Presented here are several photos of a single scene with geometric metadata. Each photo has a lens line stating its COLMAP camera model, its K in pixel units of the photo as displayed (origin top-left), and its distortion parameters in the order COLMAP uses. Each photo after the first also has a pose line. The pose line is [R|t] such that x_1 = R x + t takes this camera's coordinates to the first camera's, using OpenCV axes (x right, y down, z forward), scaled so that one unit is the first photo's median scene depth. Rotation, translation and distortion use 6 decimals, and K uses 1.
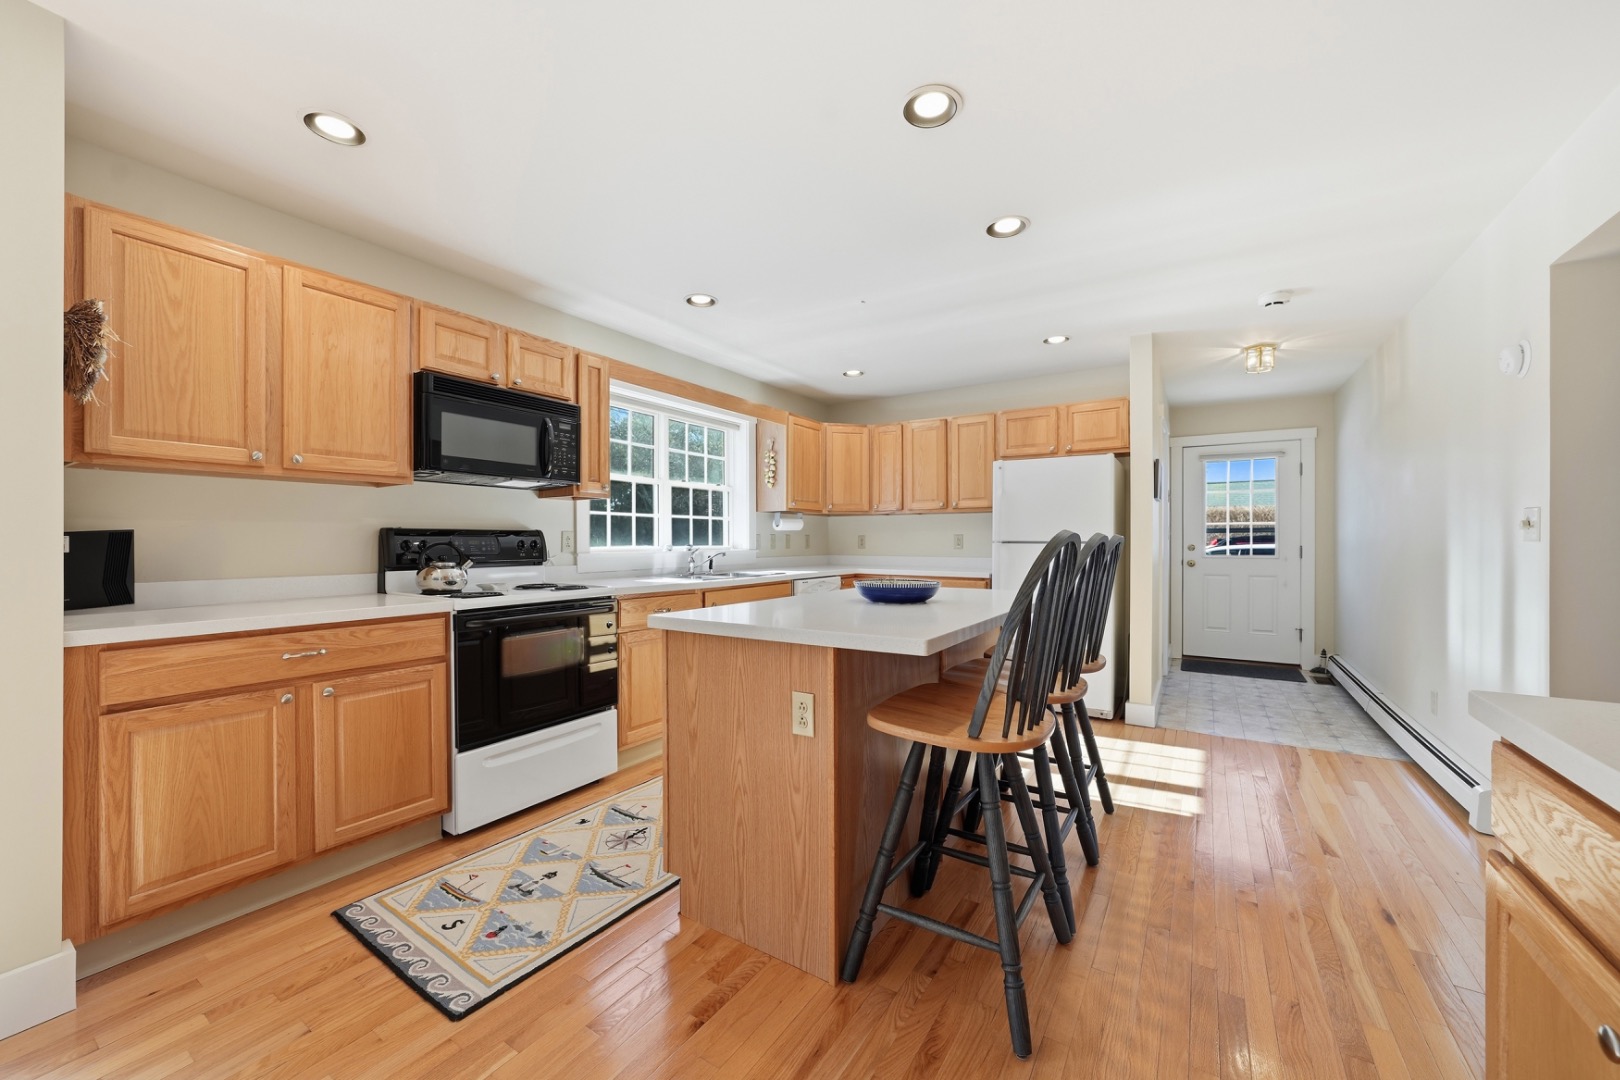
lens RADIAL K [[622.9, 0, 809.6], [0, 622.9, 542.0], [0, 0, 1]] dist [-0.016938, 0.000499]
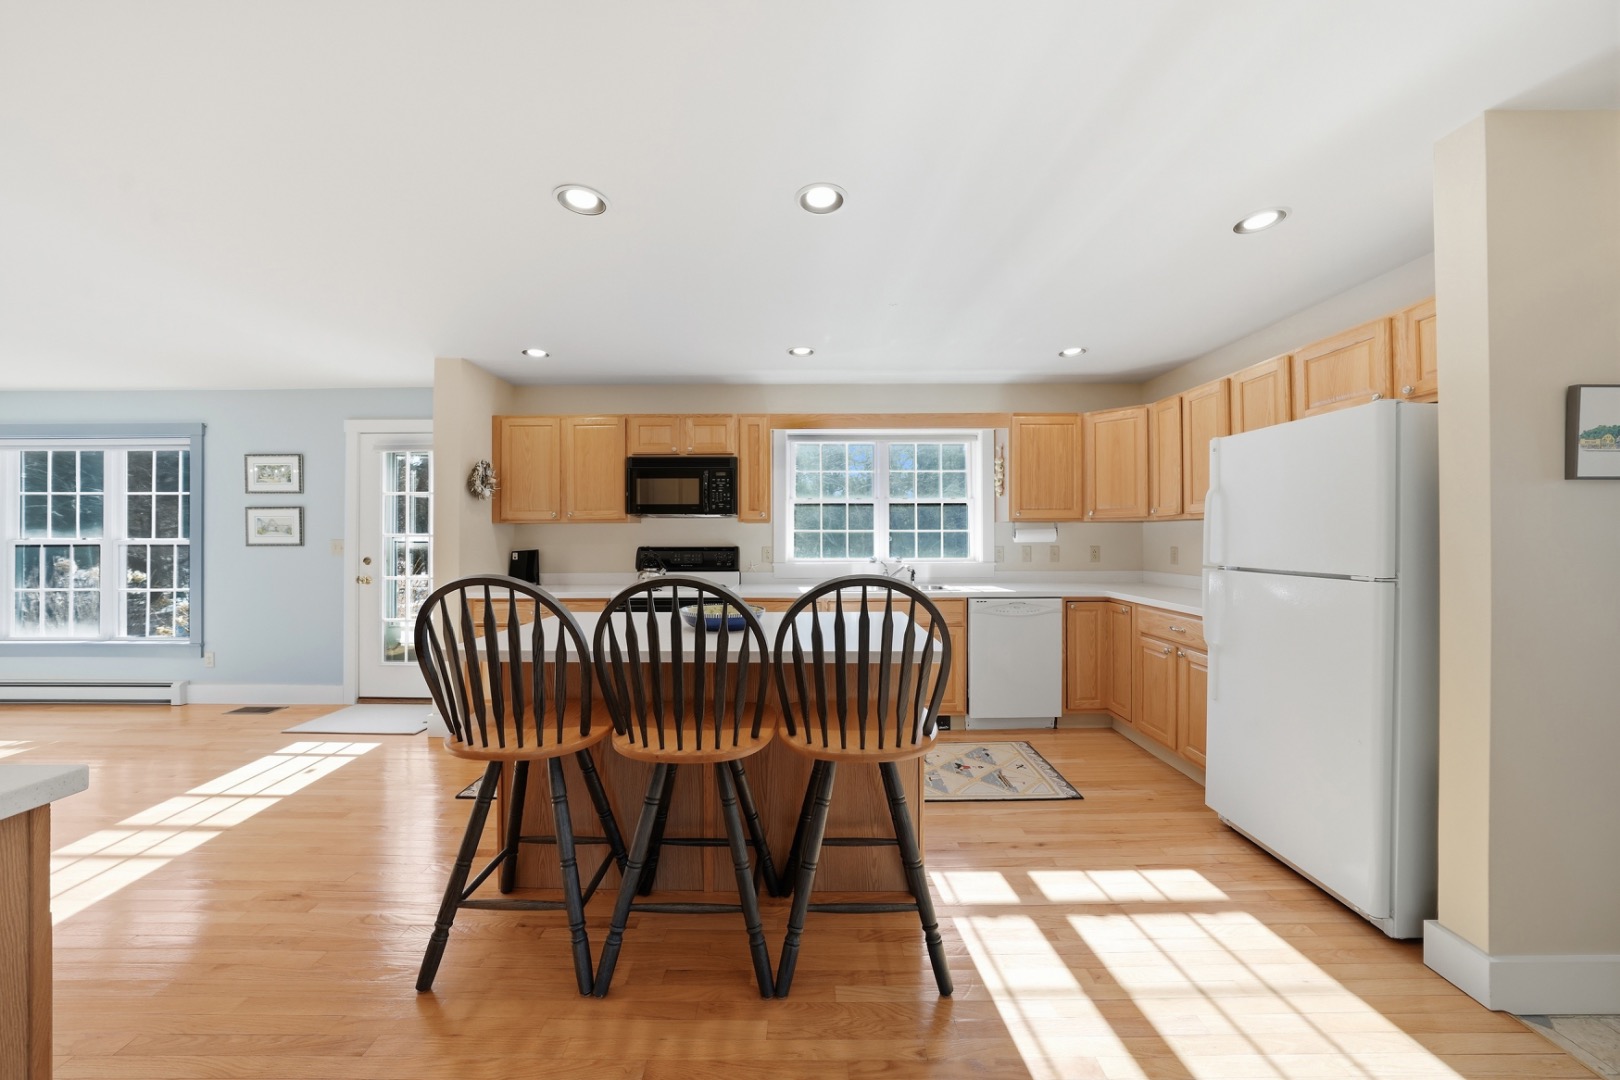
lens RADIAL K [[563.9, 0, 801.3], [0, 563.9, 531.3], [0, 0, 1]] dist [-0.020690, 0.002942]
pose [[0.533852, -0.008165, -0.845539, 0.734888], [0.001352, 0.999960, -0.008802, -0.042293], [0.845577, 0.003556, 0.533842, 0.445319]]
